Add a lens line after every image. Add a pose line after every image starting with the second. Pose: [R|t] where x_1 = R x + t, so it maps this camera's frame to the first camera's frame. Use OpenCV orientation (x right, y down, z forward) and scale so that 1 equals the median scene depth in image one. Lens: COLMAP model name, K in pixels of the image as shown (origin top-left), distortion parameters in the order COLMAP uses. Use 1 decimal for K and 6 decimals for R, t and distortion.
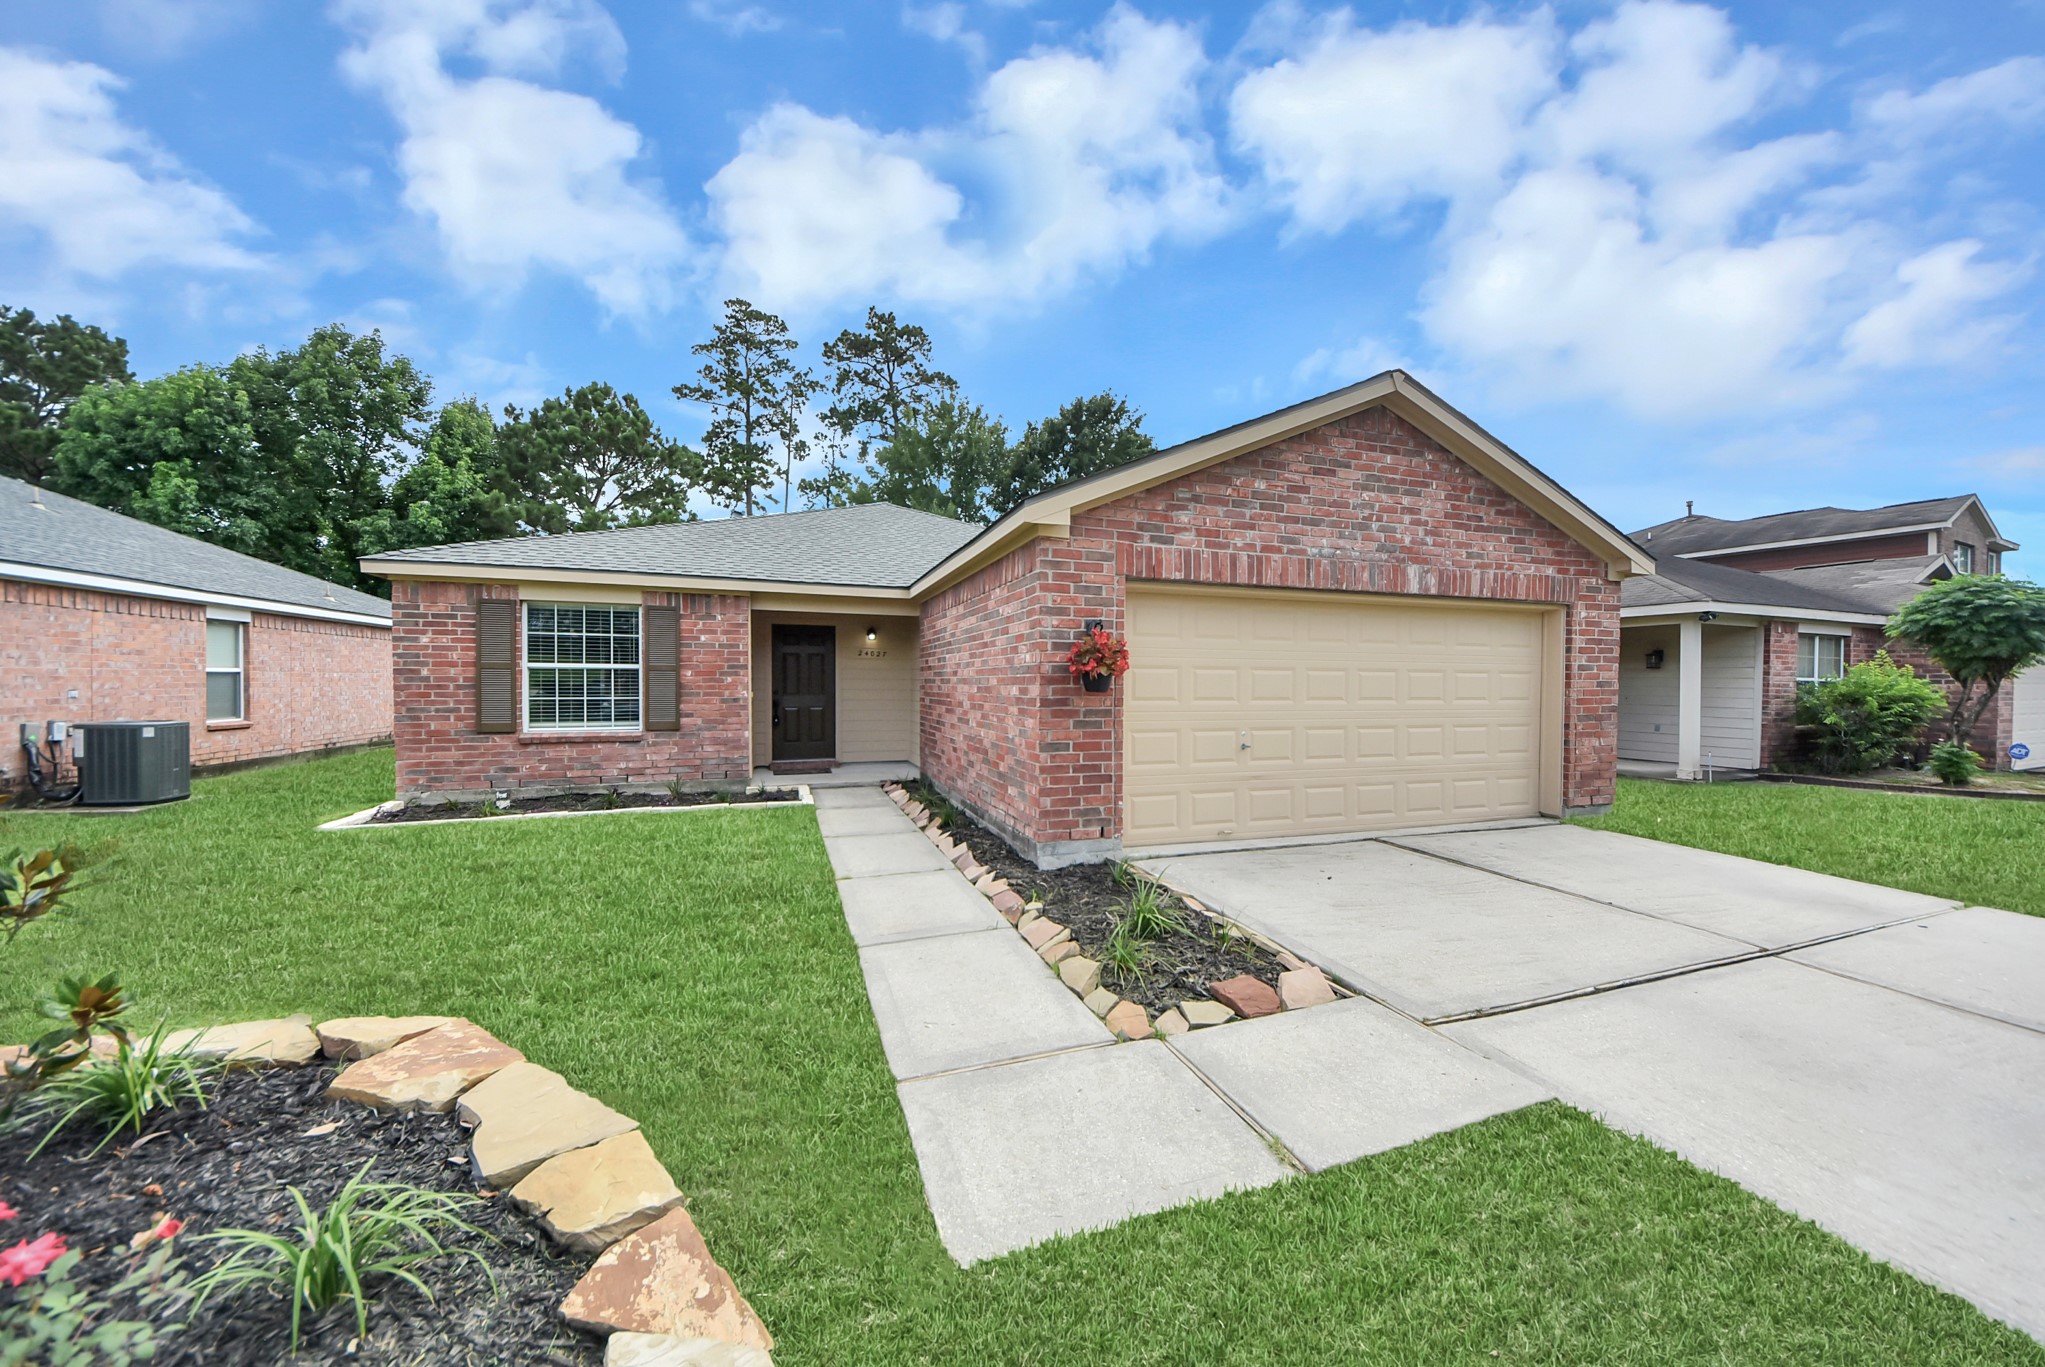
lens RADIAL K [[763.9, 0, 1063.9], [0, 763.9, 697.4], [0, 0, 1]] dist [0.039235, -0.025253]
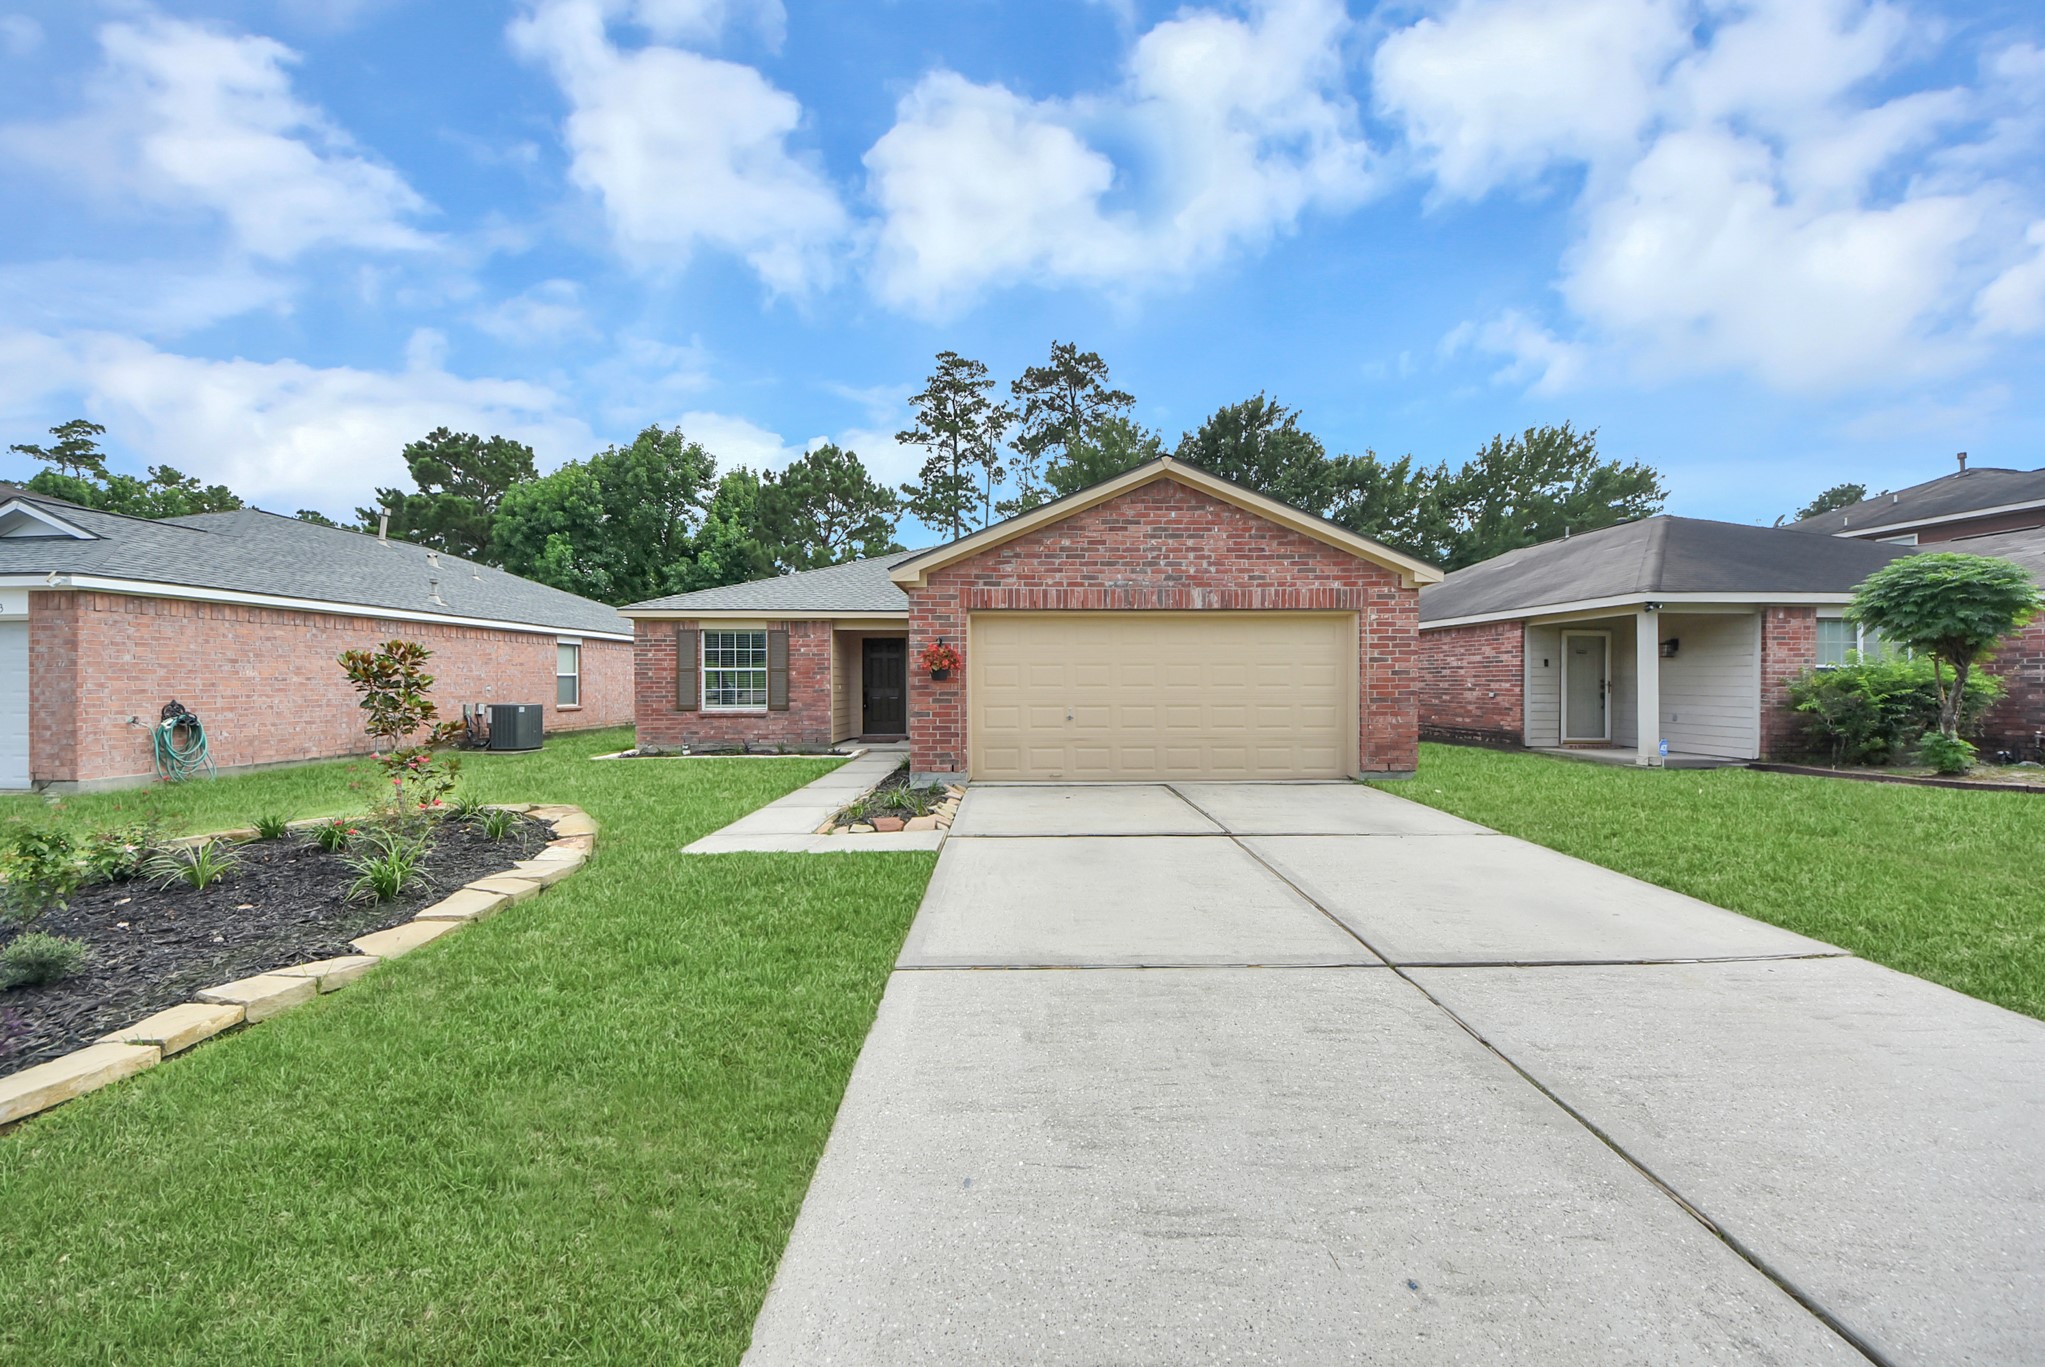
lens RADIAL K [[788.0, 0, 1051.6], [0, 788.0, 687.3], [0, 0, 1]] dist [0.047269, -0.000058]
pose [[0.946492, -0.005974, -0.322673, 0.460940], [0.001785, 0.999910, -0.013278, 0.017132], [0.322723, 0.011991, 0.946417, -0.295944]]
